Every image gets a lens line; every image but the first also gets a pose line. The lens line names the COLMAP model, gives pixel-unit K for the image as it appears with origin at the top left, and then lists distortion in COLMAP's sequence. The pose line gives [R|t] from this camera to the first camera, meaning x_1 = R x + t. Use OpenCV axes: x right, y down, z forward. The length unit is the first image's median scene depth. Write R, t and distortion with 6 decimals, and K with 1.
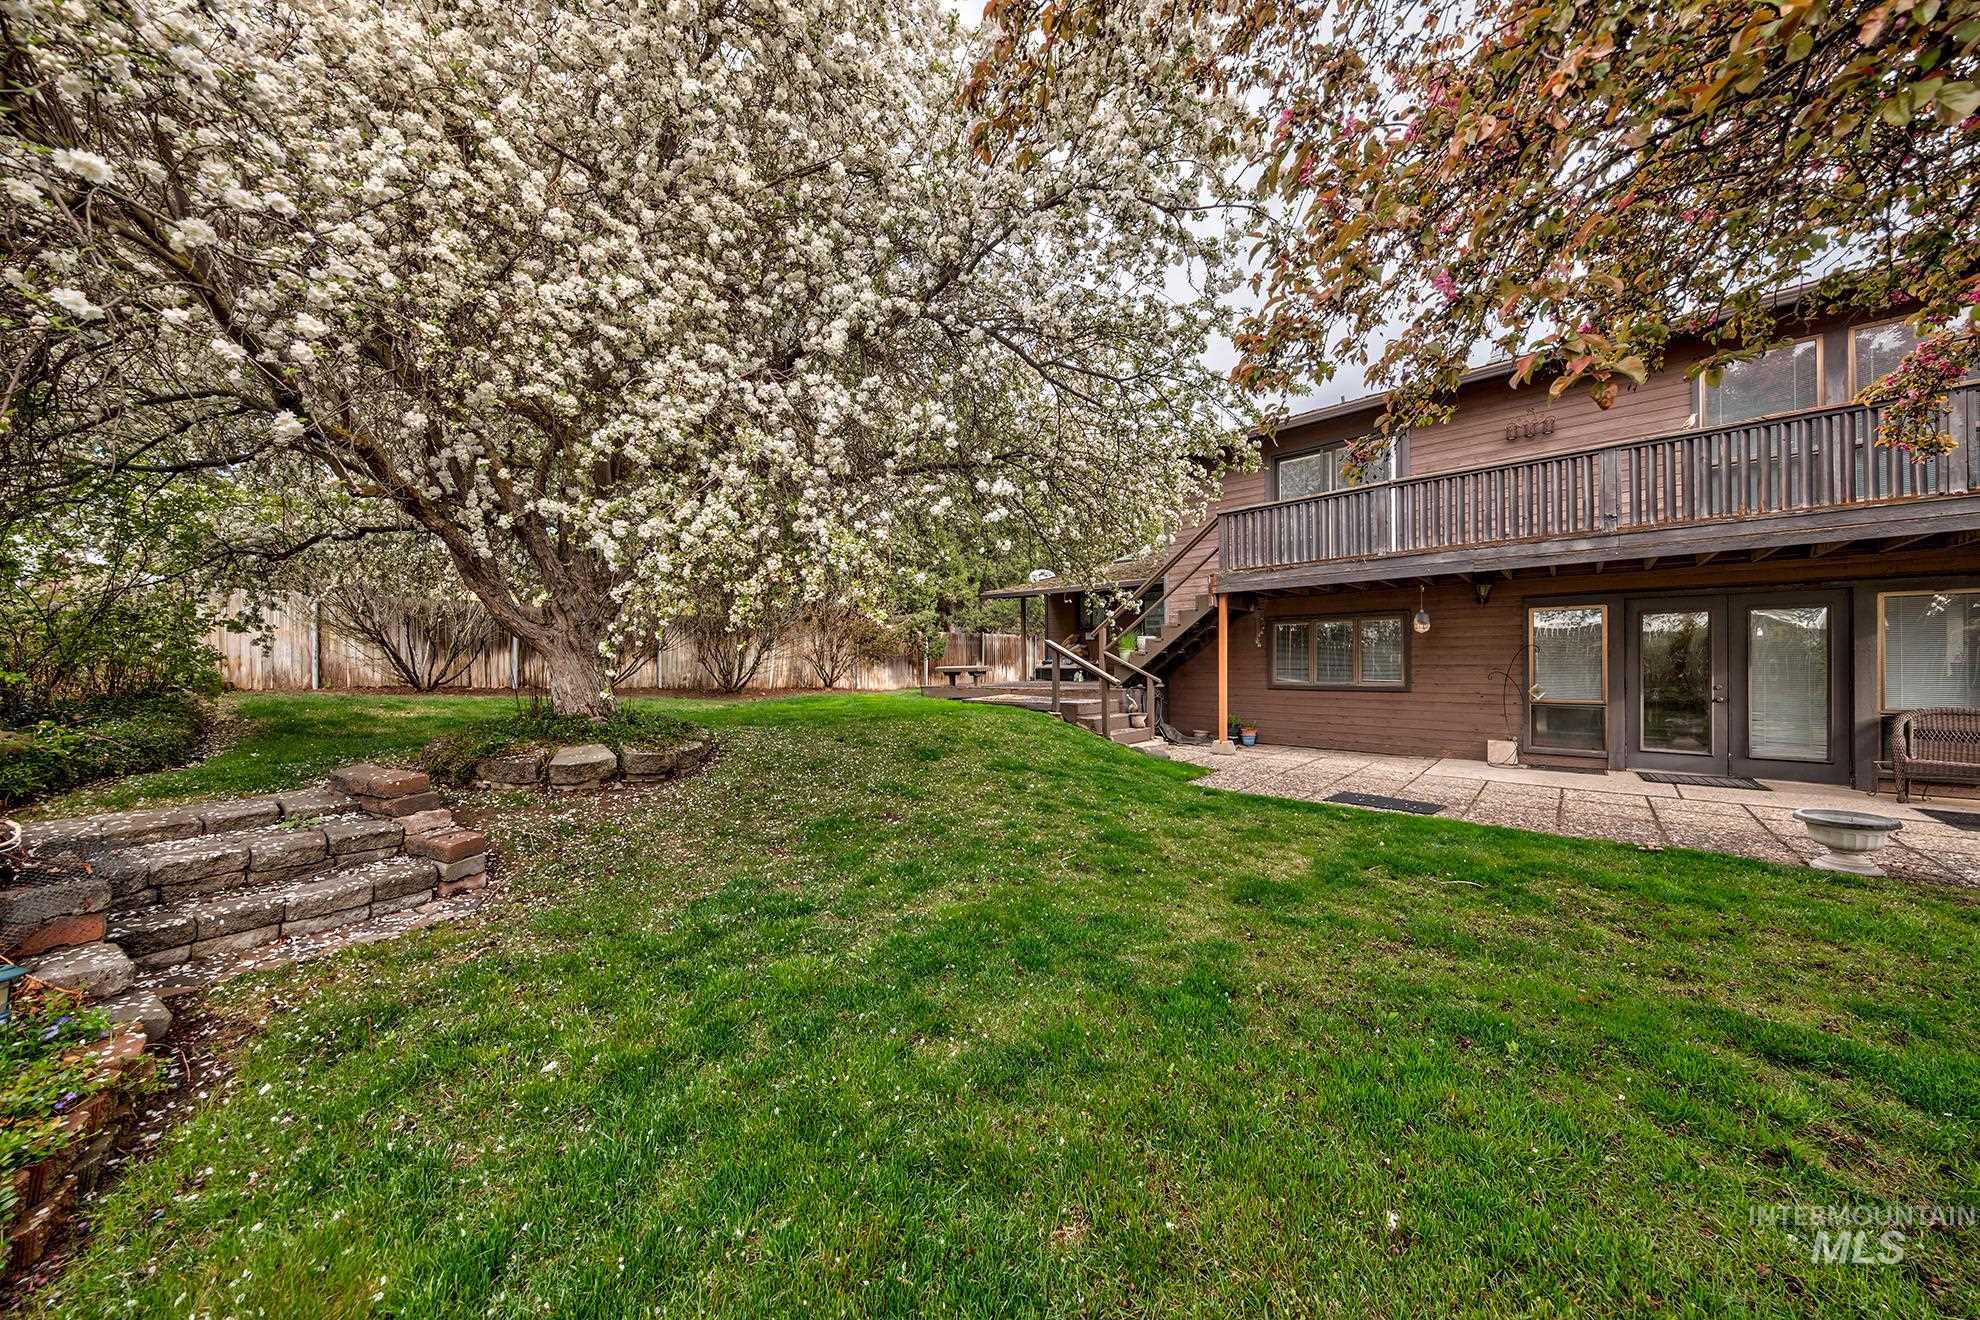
lens RADIAL K [[635.4, 0, 987.7], [0, 635.4, 657.8], [0, 0, 1]] dist [-0.000392, -0.000057]
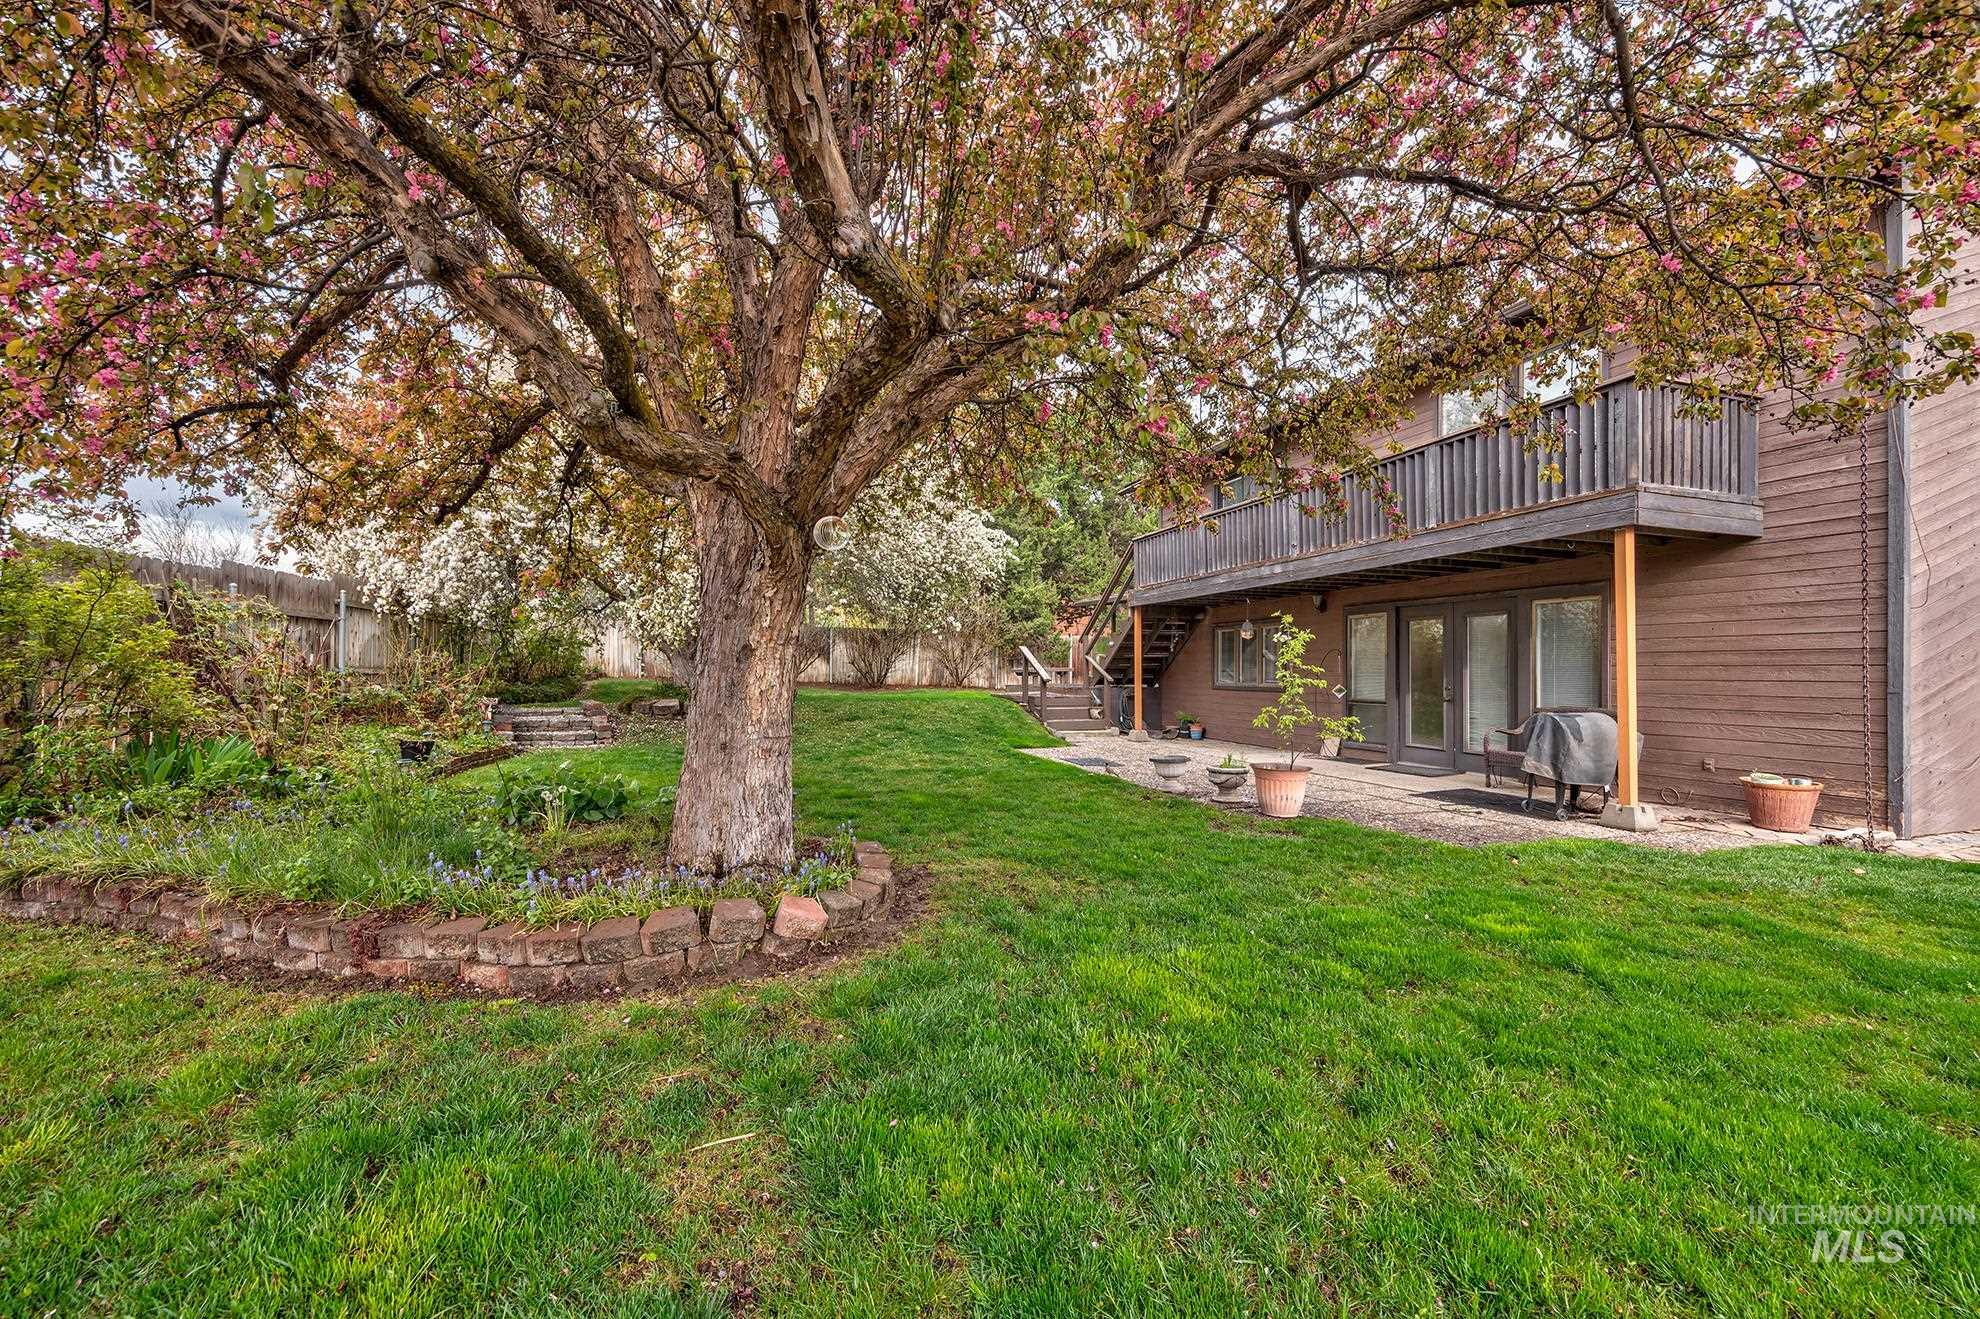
lens RADIAL K [[826.9, 0, 993.4], [0, 826.9, 660.2], [0, 0, 1]] dist [0.004261, 0.000418]
pose [[0.868406, 0.002605, -0.495847, 1.077970], [-0.002826, 0.999996, 0.000304, -0.000137], [0.495846, 0.001137, 0.868410, -0.570067]]
